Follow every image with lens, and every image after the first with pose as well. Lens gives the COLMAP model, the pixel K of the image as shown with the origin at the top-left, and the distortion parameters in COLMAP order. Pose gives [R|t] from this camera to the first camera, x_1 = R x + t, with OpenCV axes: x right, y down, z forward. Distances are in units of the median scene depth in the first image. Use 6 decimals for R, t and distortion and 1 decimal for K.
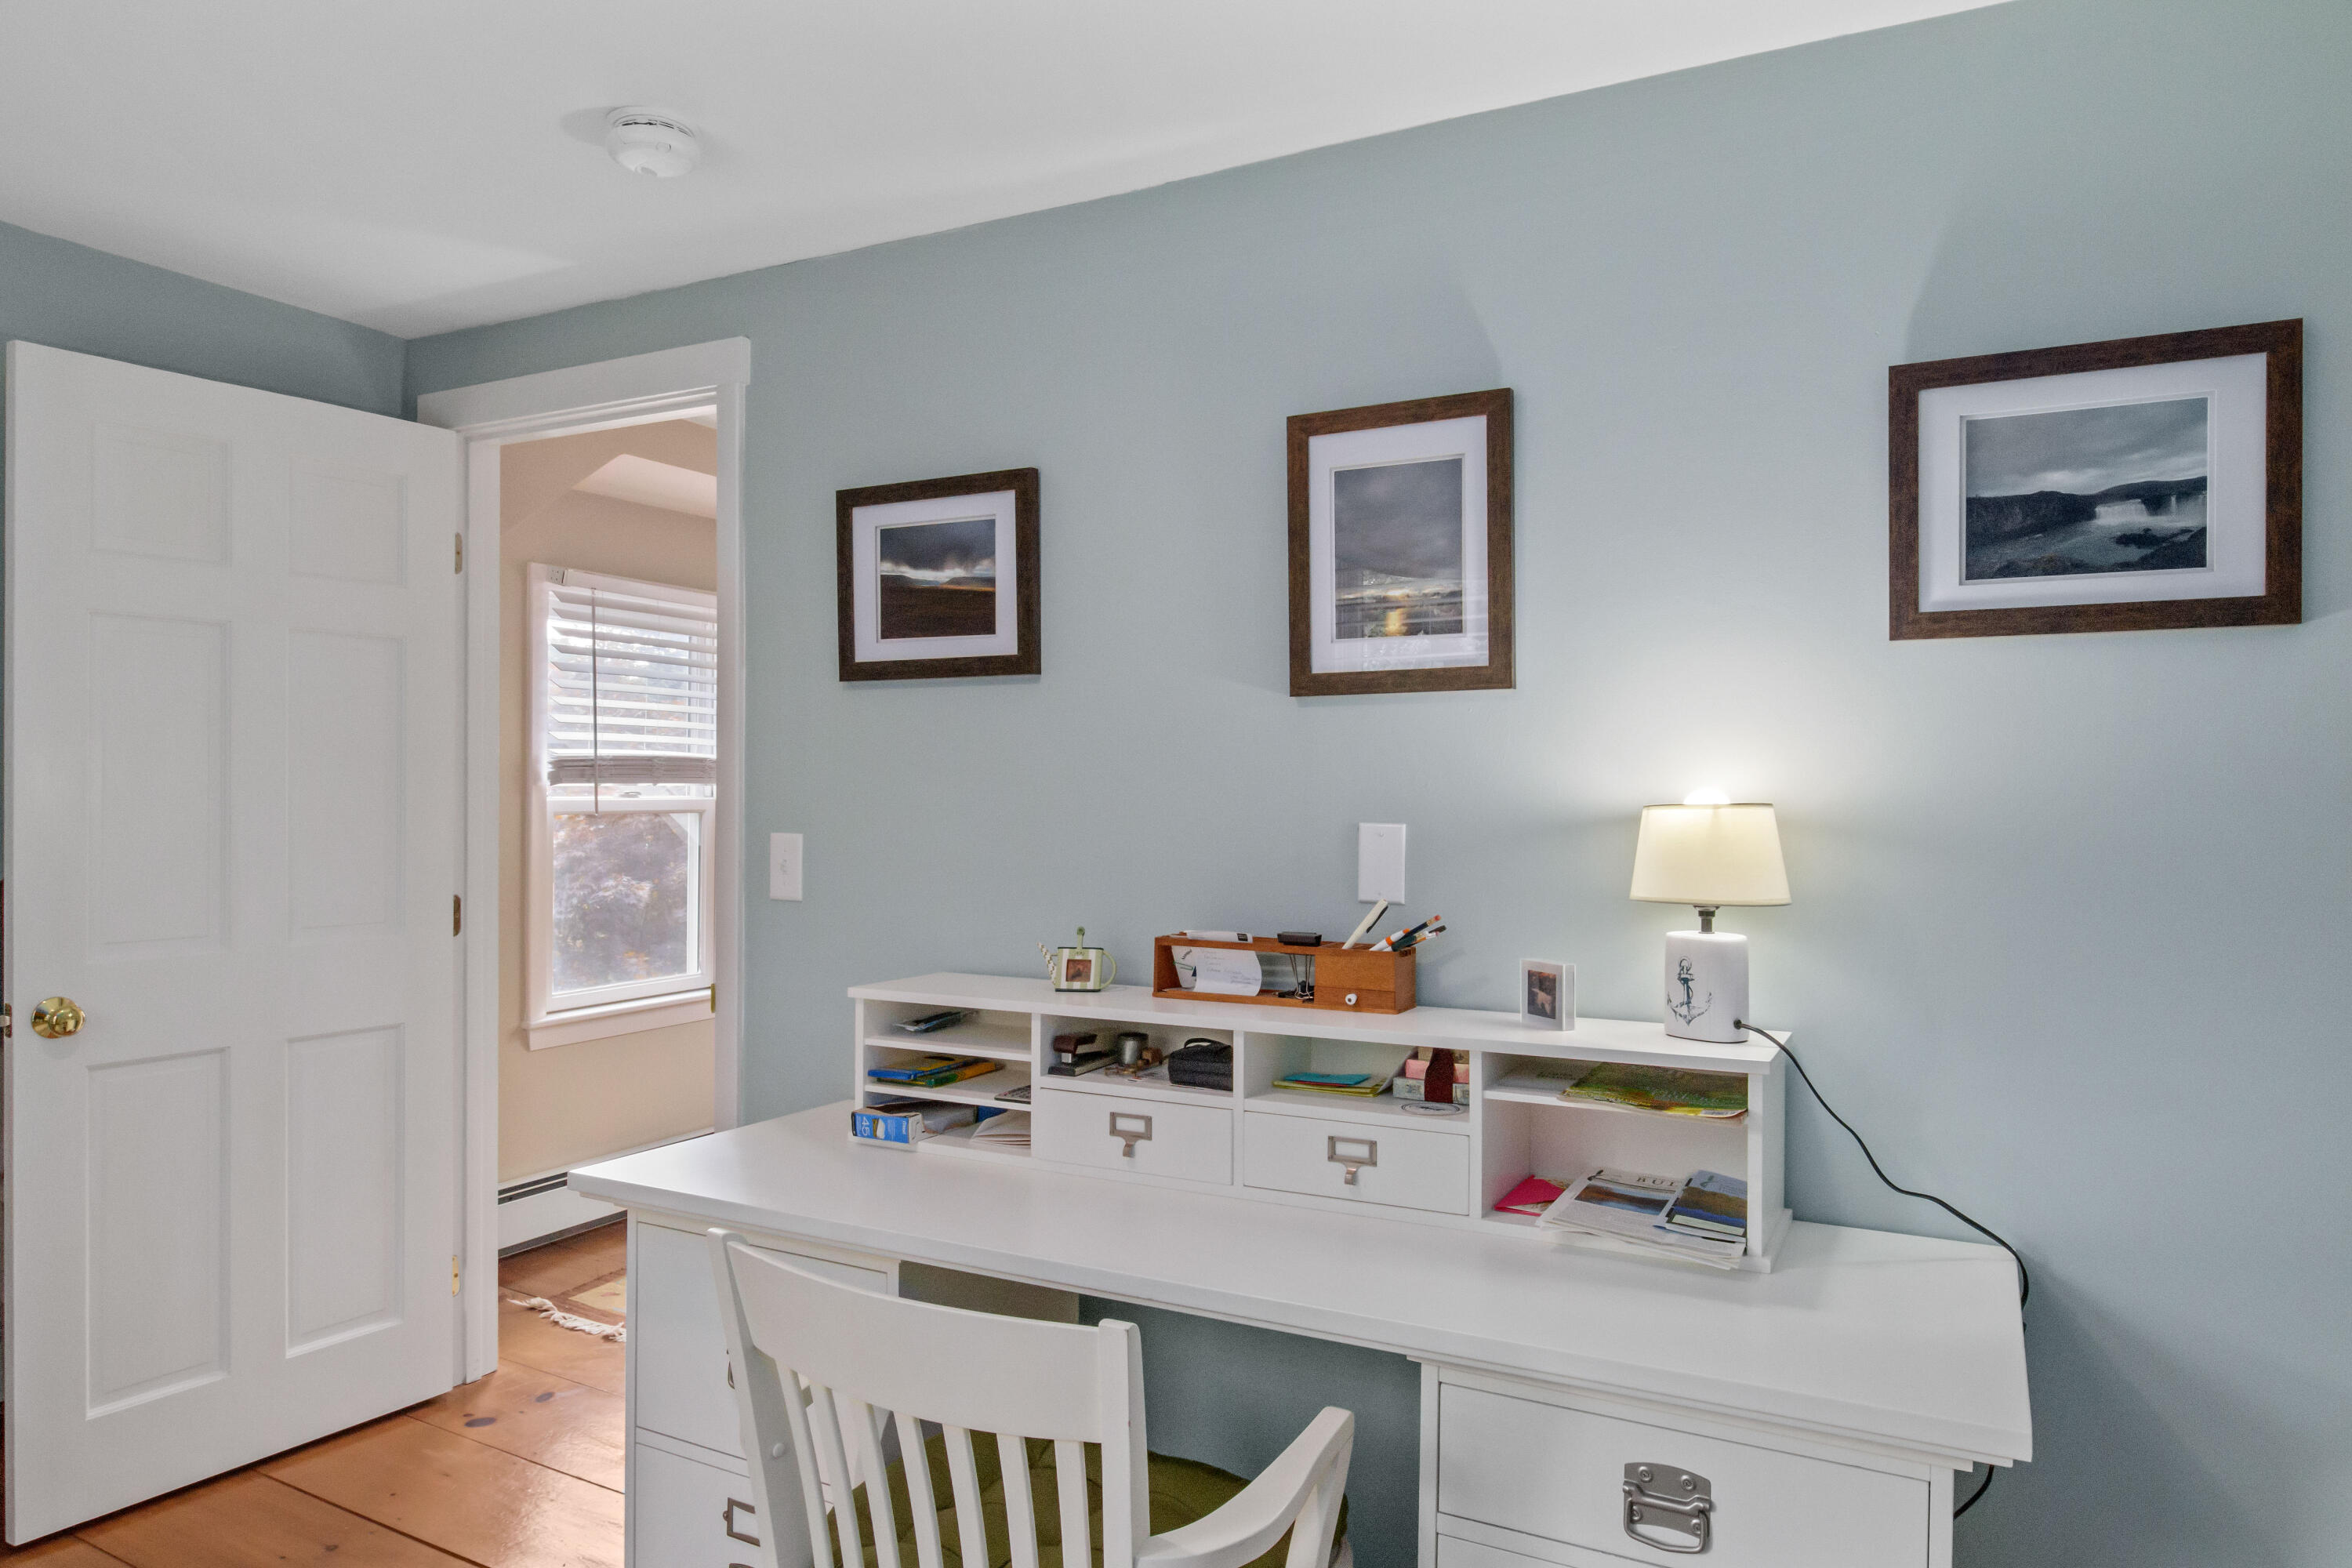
lens RADIAL K [[1523.2, 0, 1177.3], [0, 1523.2, 786.9], [0, 0, 1]] dist [0.001686, -0.000177]
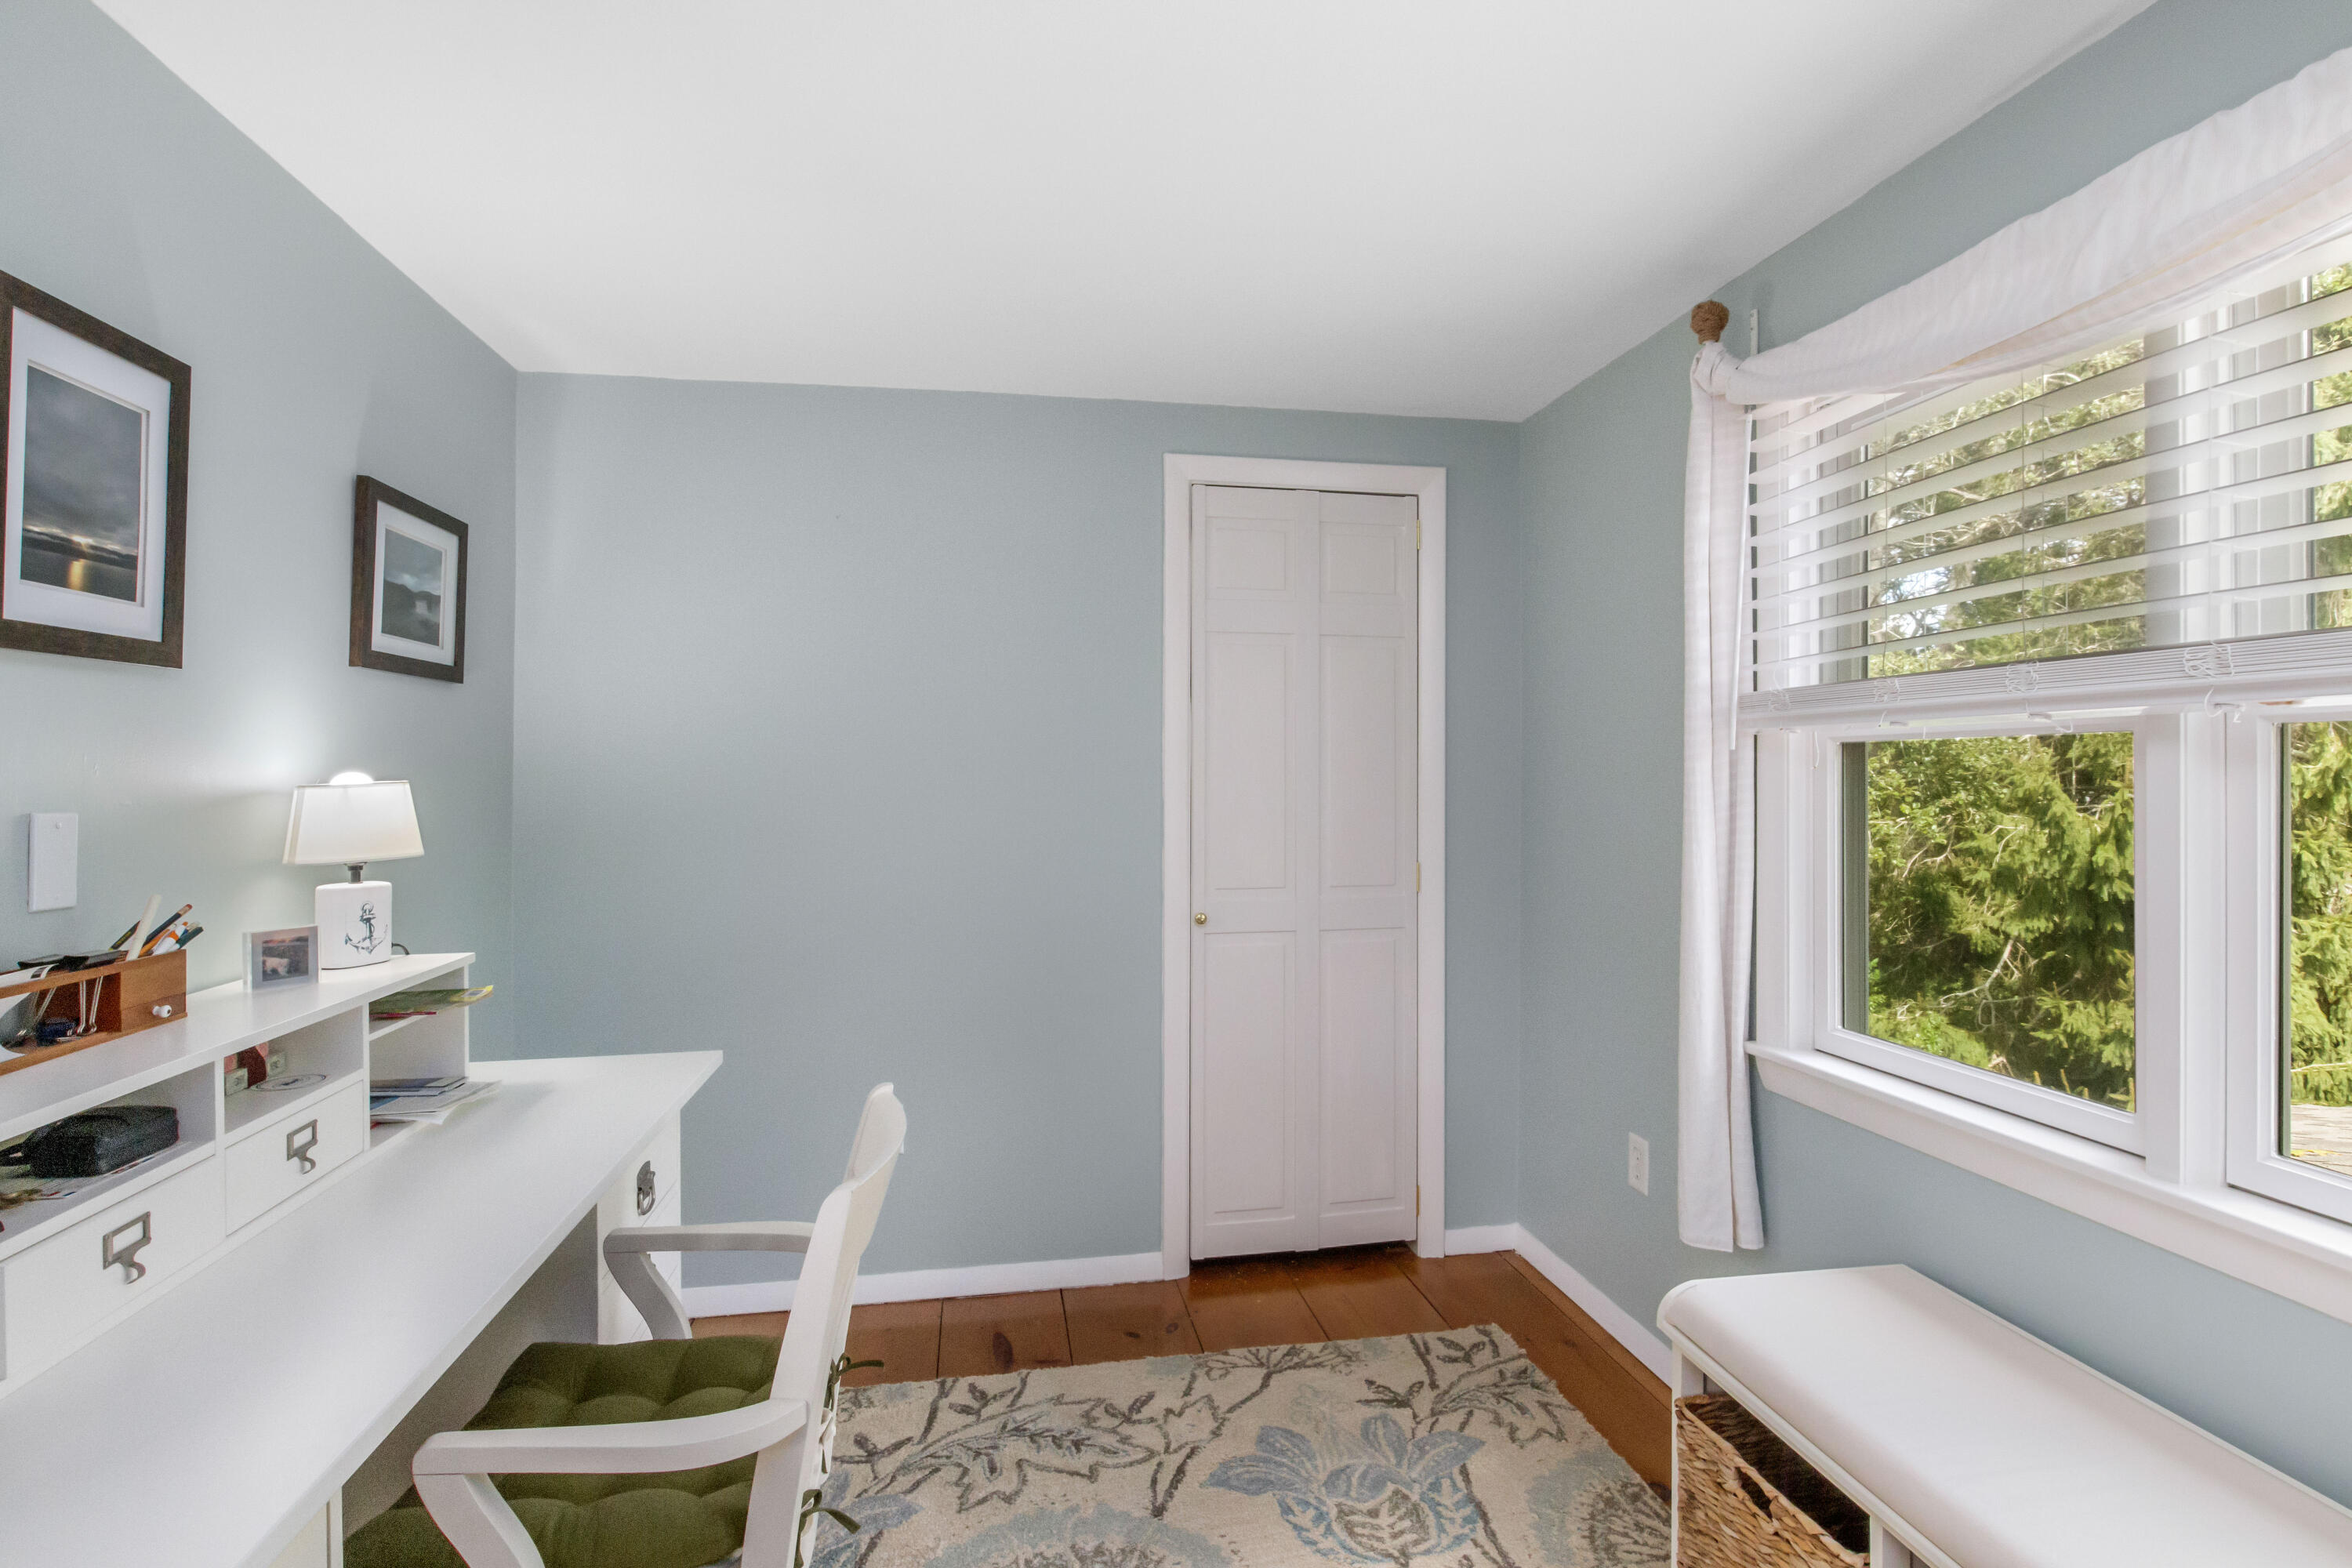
lens RADIAL K [[1179.8, 0, 1179.1], [0, 1179.8, 773.4], [0, 0, 1]] dist [-0.006758, 0.000290]
pose [[-0.621070, 0.000675, 0.783755, -0.779845], [0.004012, 0.999989, 0.002318, 0.003690], [-0.783745, 0.004584, -0.621066, 0.971432]]
